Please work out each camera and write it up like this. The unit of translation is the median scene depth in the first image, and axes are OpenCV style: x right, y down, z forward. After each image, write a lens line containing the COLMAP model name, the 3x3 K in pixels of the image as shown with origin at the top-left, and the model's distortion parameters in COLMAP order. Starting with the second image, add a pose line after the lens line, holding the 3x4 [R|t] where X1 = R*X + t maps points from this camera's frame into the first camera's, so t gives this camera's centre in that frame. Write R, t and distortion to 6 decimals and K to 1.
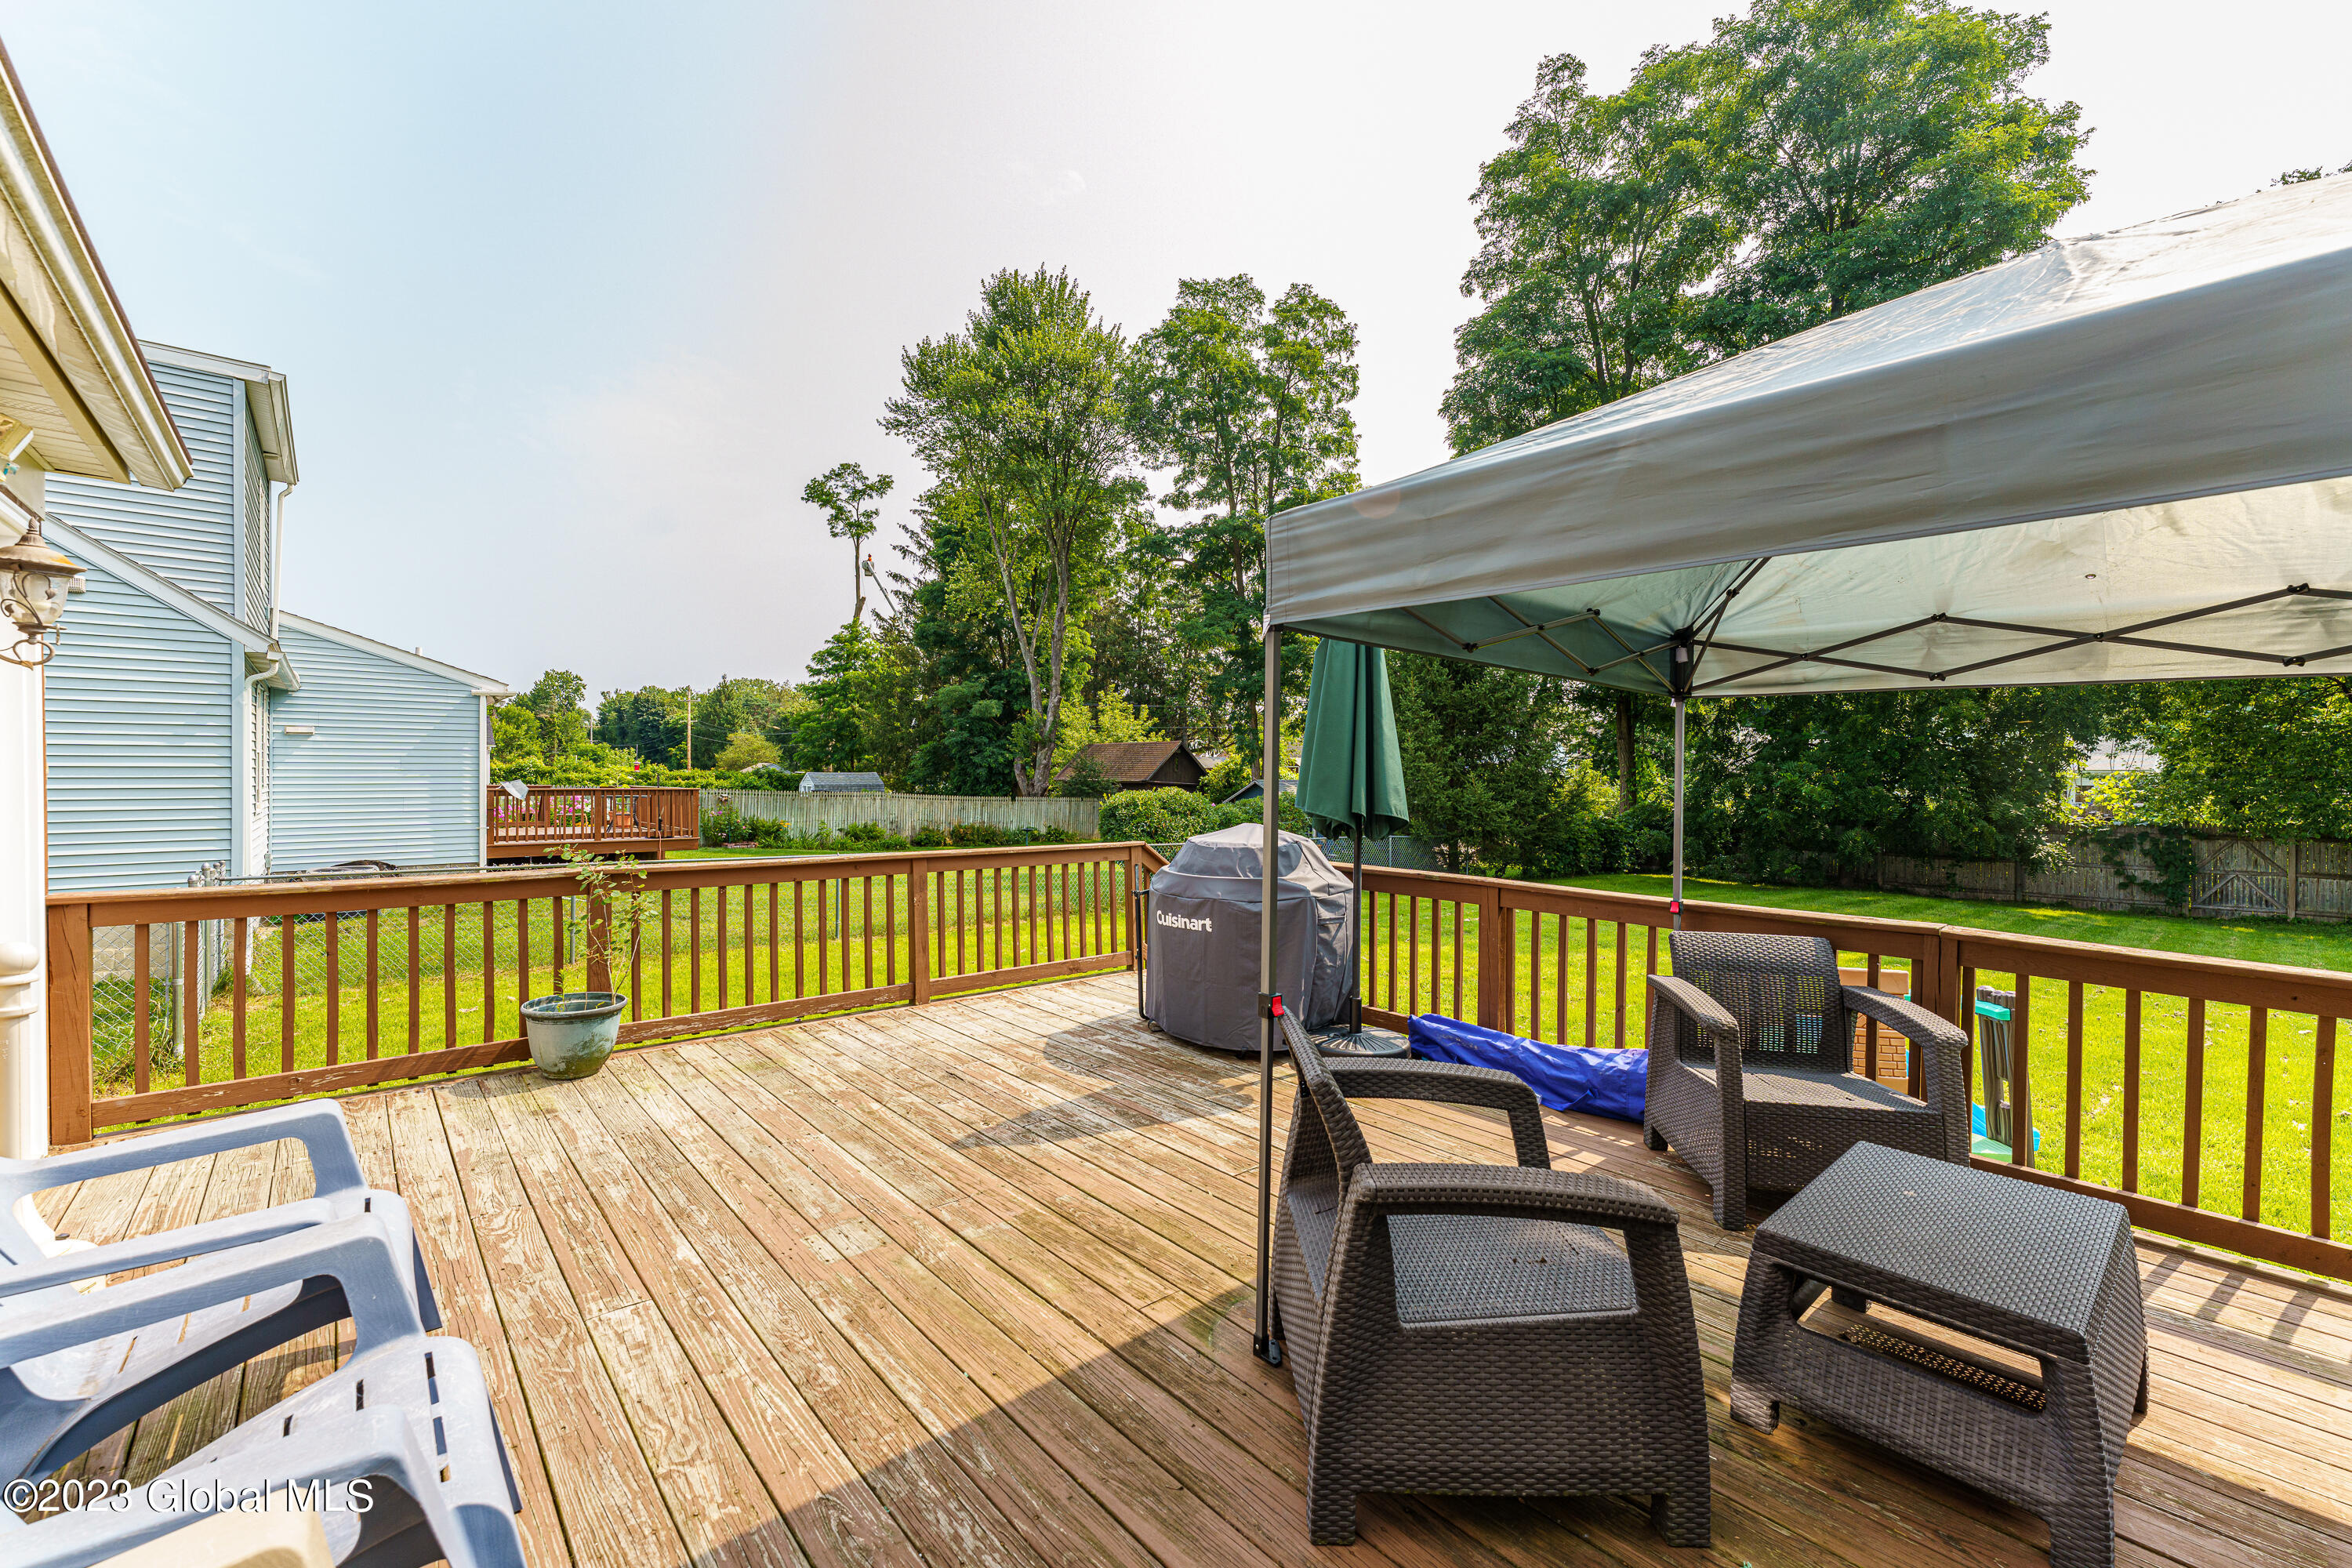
lens RADIAL K [[957.0, 0, 1172.6], [0, 957.0, 781.2], [0, 0, 1]] dist [0.000359, -0.000086]
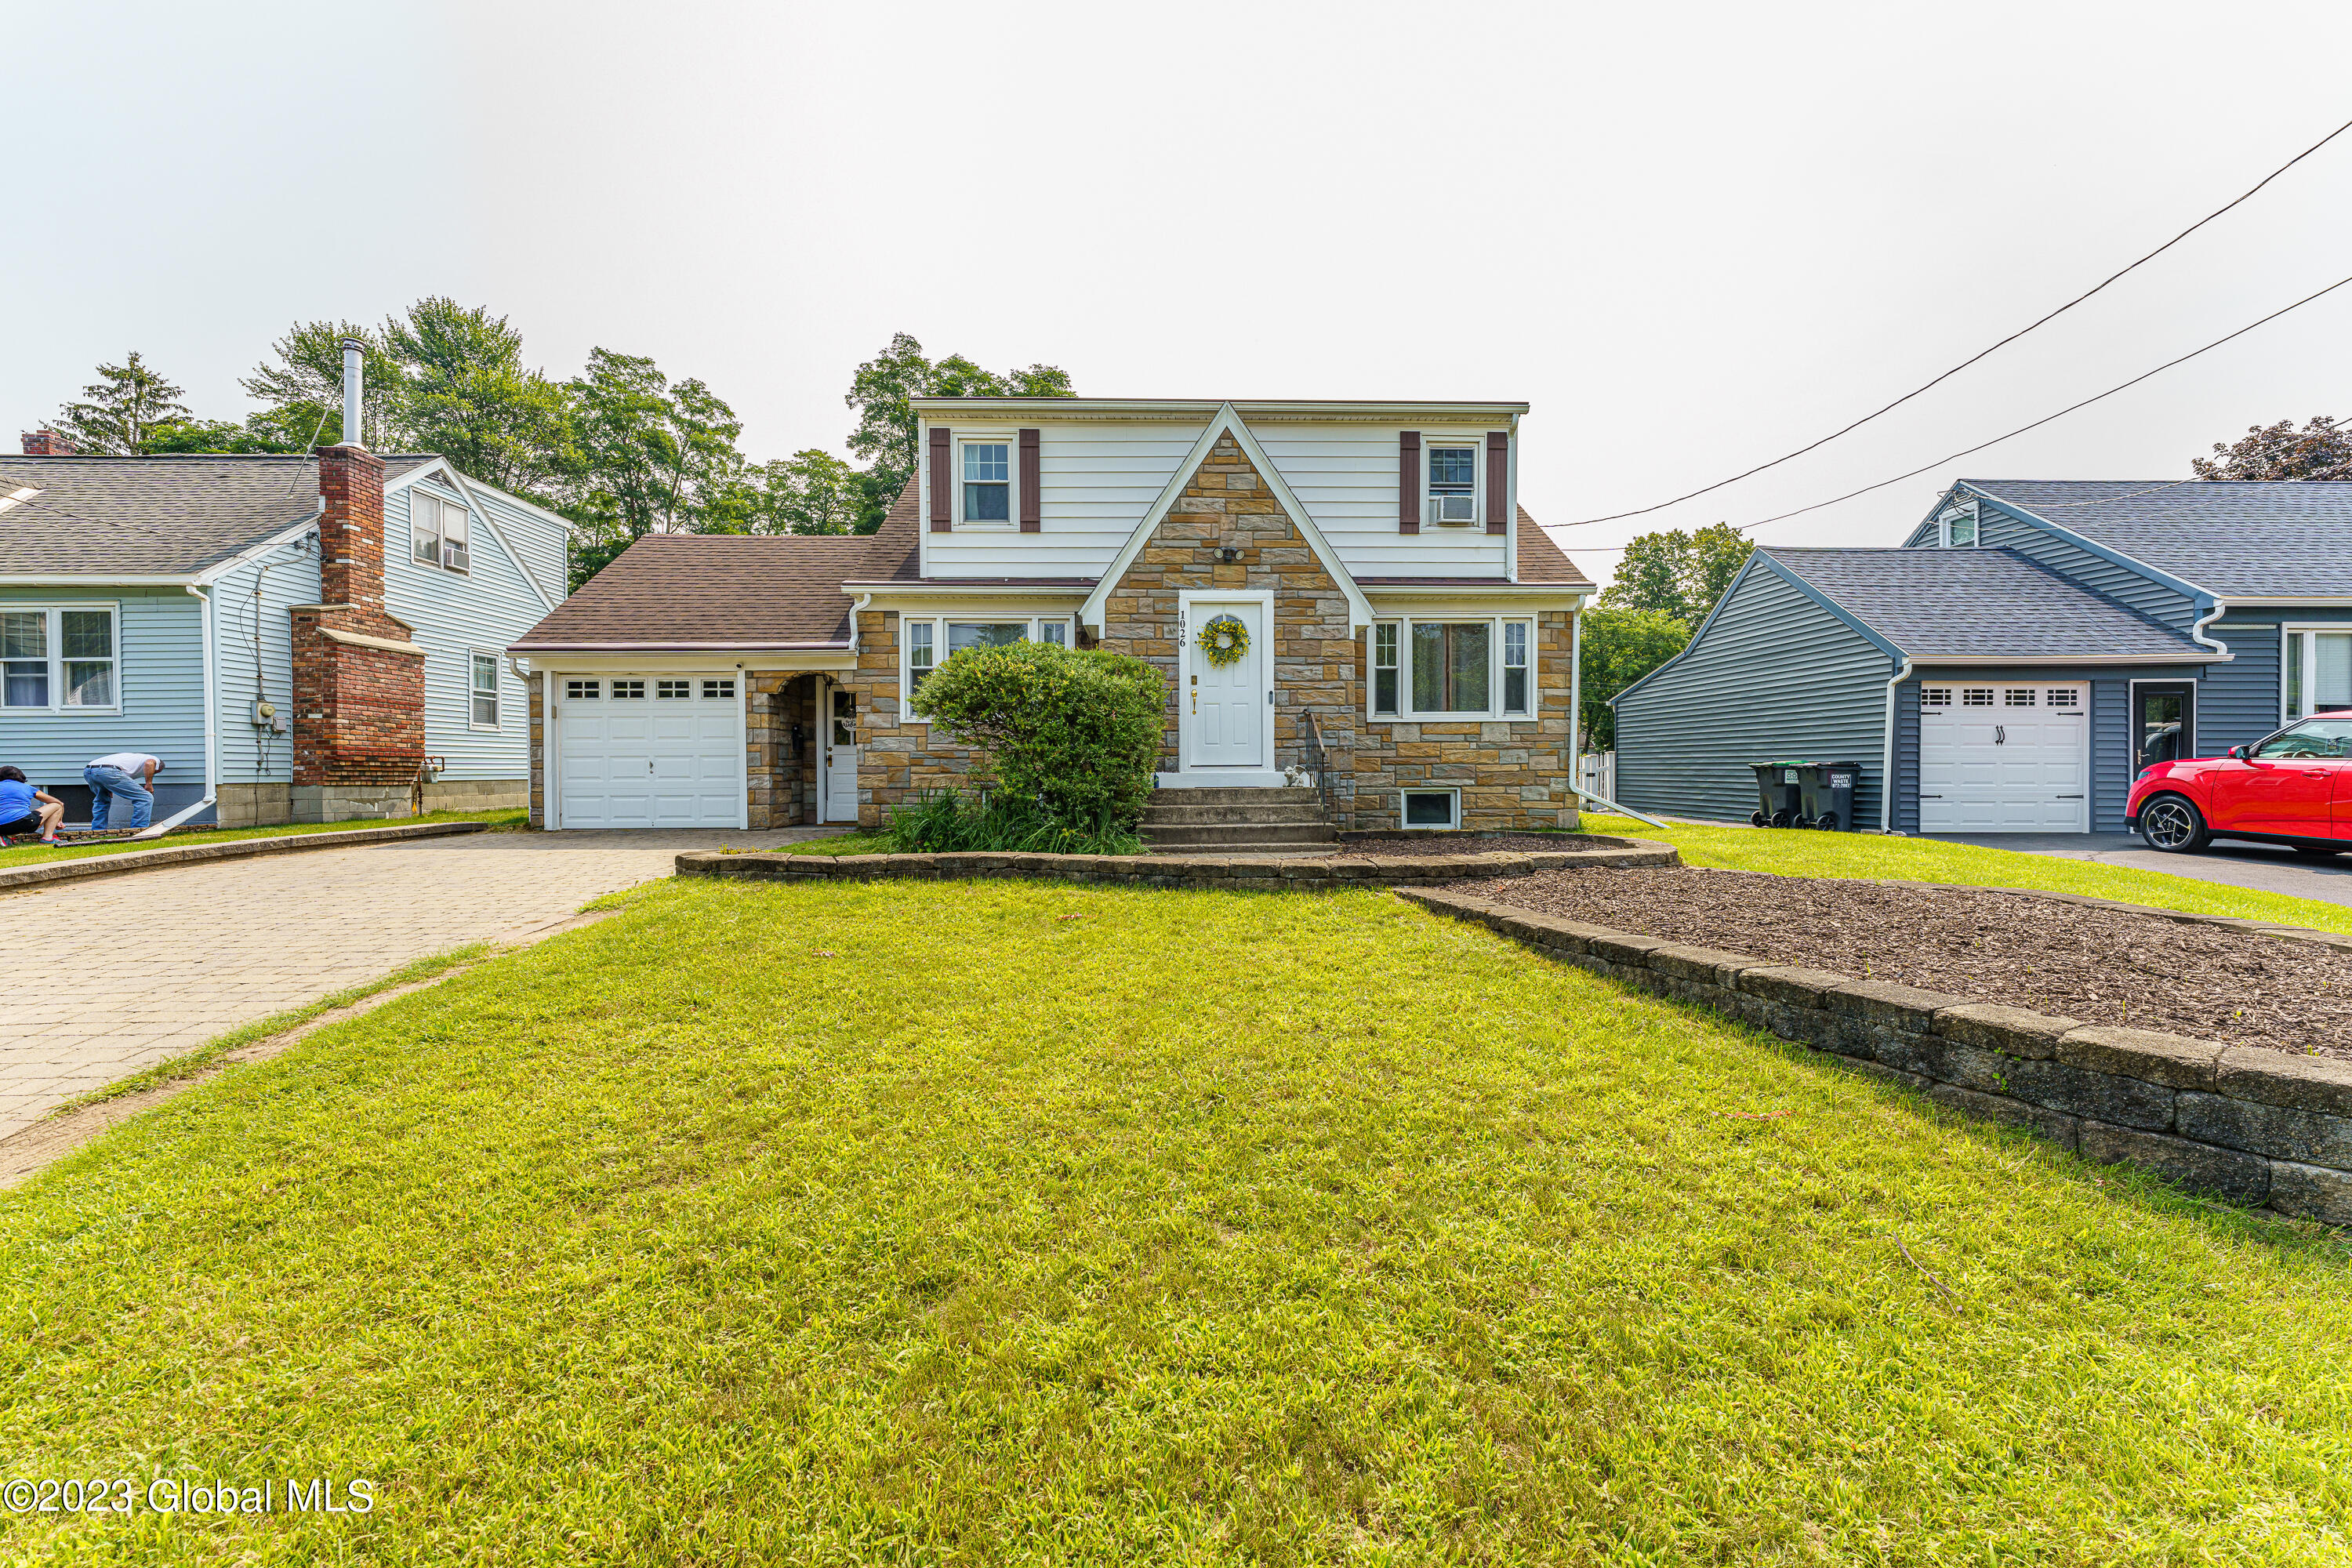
lens RADIAL K [[957.0, 0, 1213.4], [0, 957.0, 780.2], [0, 0, 1]] dist [0.000359, -0.000086]
pose [[0.621740, -0.010280, 0.783156, -0.583929], [-0.002772, 0.999879, 0.015326, 0.014873], [-0.783219, -0.011700, 0.621636, -0.489084]]
